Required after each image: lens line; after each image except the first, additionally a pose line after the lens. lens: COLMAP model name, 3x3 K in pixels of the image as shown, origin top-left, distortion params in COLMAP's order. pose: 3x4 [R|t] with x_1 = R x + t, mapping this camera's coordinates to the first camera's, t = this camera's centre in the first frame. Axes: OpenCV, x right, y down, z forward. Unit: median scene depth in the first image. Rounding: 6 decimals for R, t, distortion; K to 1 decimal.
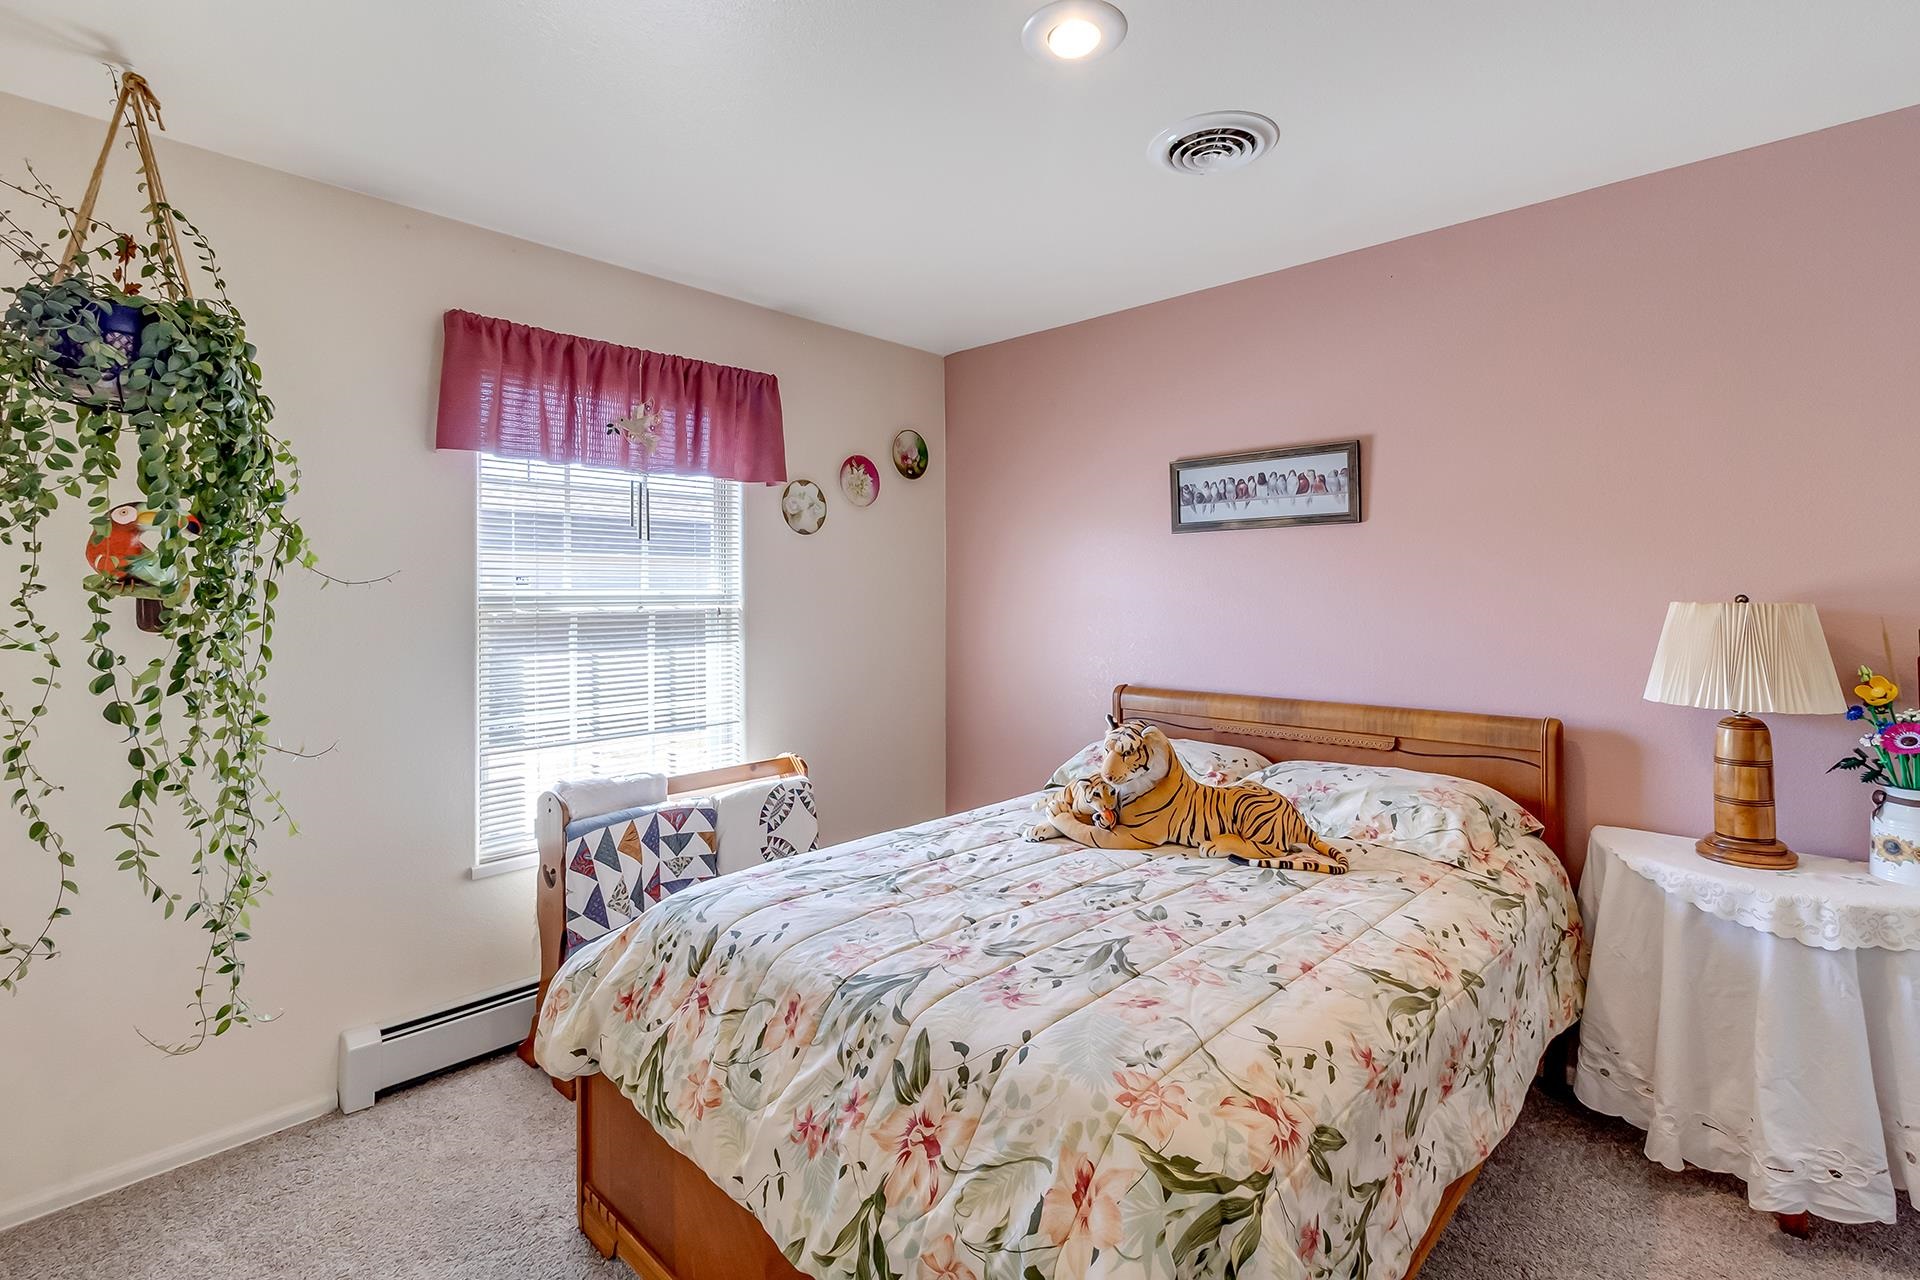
lens RADIAL K [[890.3, 0, 962.7], [0, 890.3, 590.8], [0, 0, 1]] dist [0.000215, 0.000451]
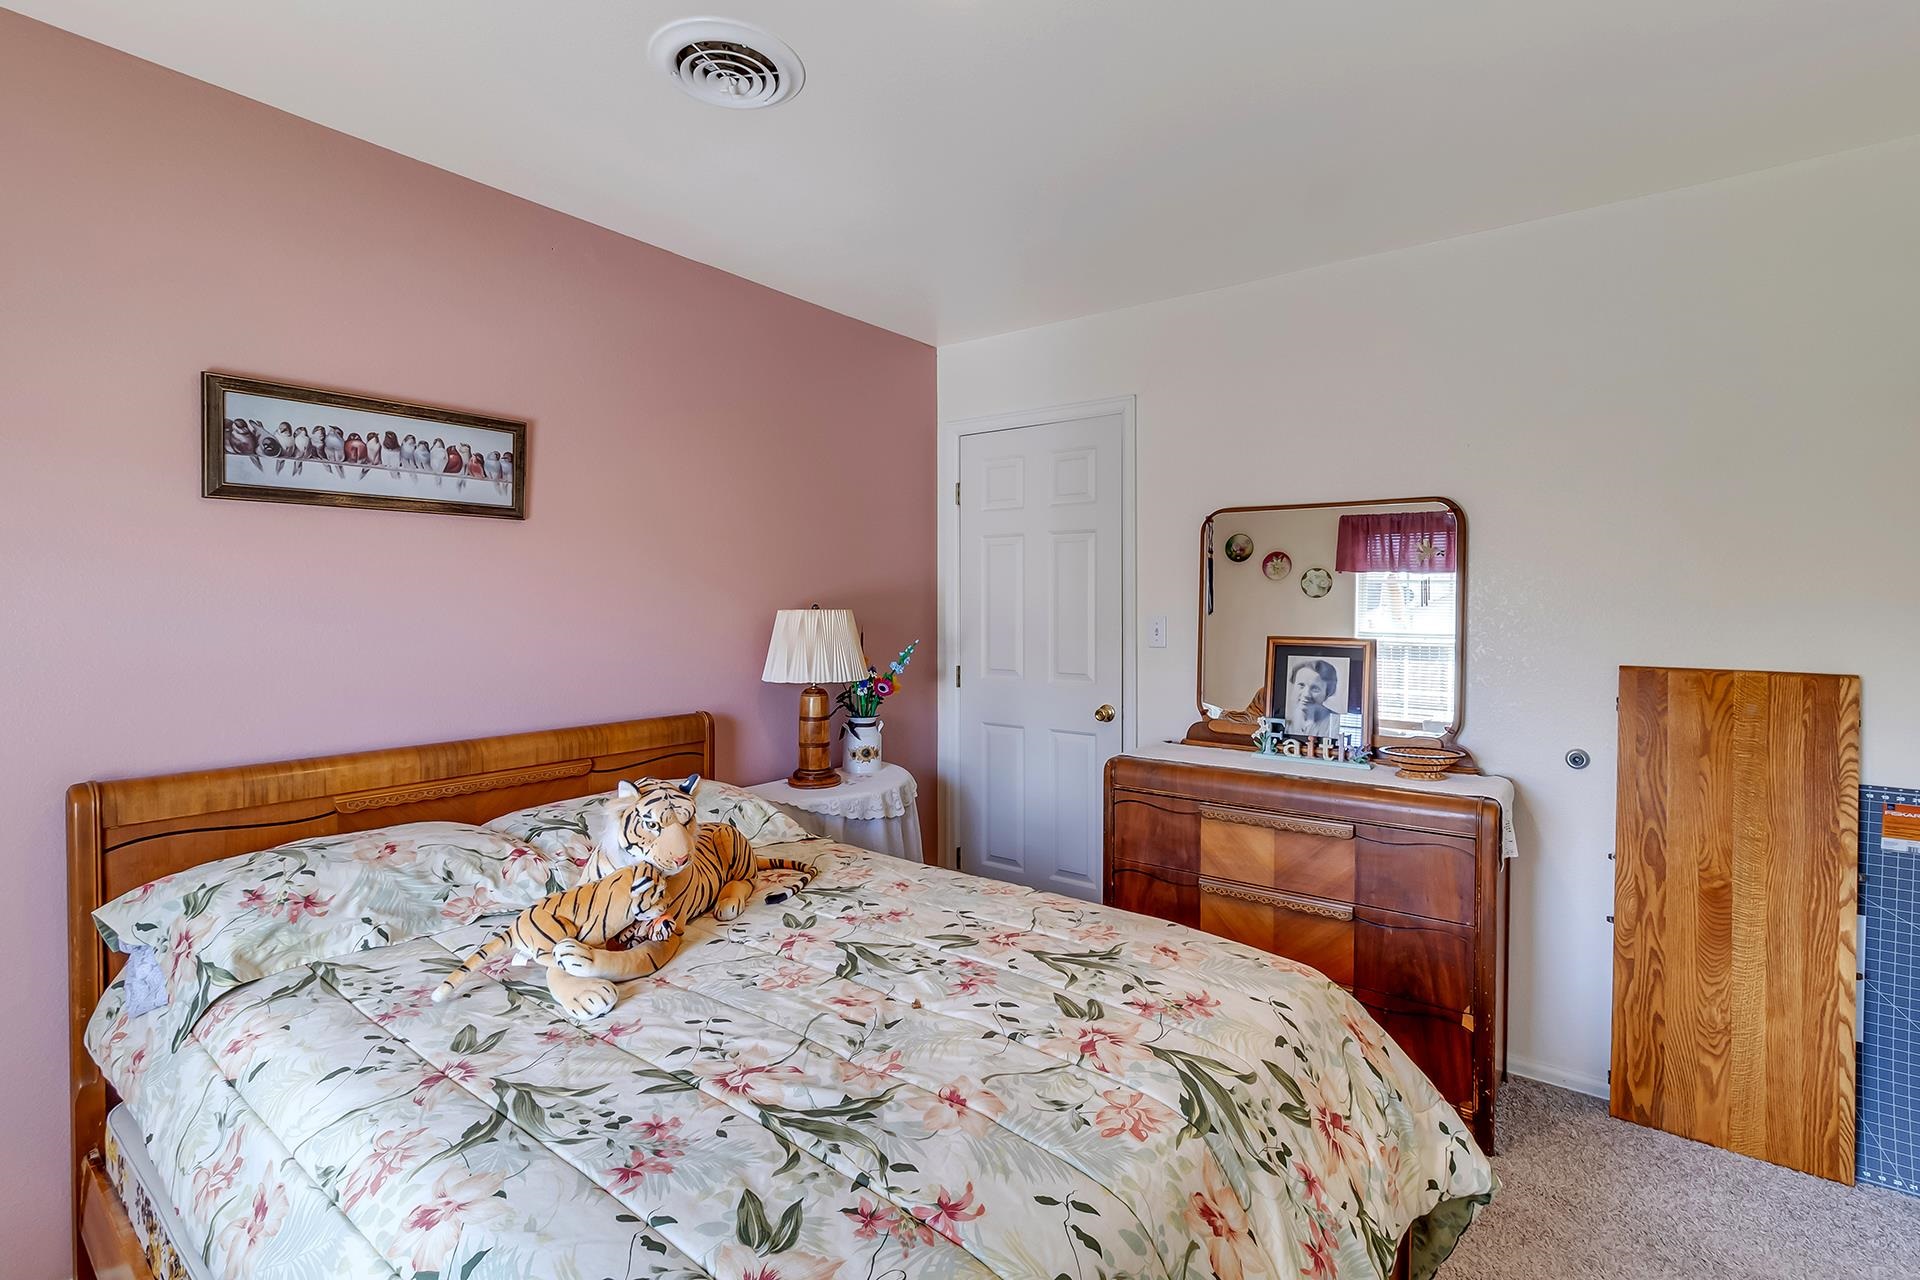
lens RADIAL K [[890.3, 0, 959.2], [0, 890.3, 622.6], [0, 0, 1]] dist [0.000215, 0.000451]
pose [[-0.107327, -0.023413, 0.993948, -0.440466], [-0.005338, 0.999722, 0.022973, -0.000335], [-0.994209, -0.002840, -0.107423, 0.662783]]
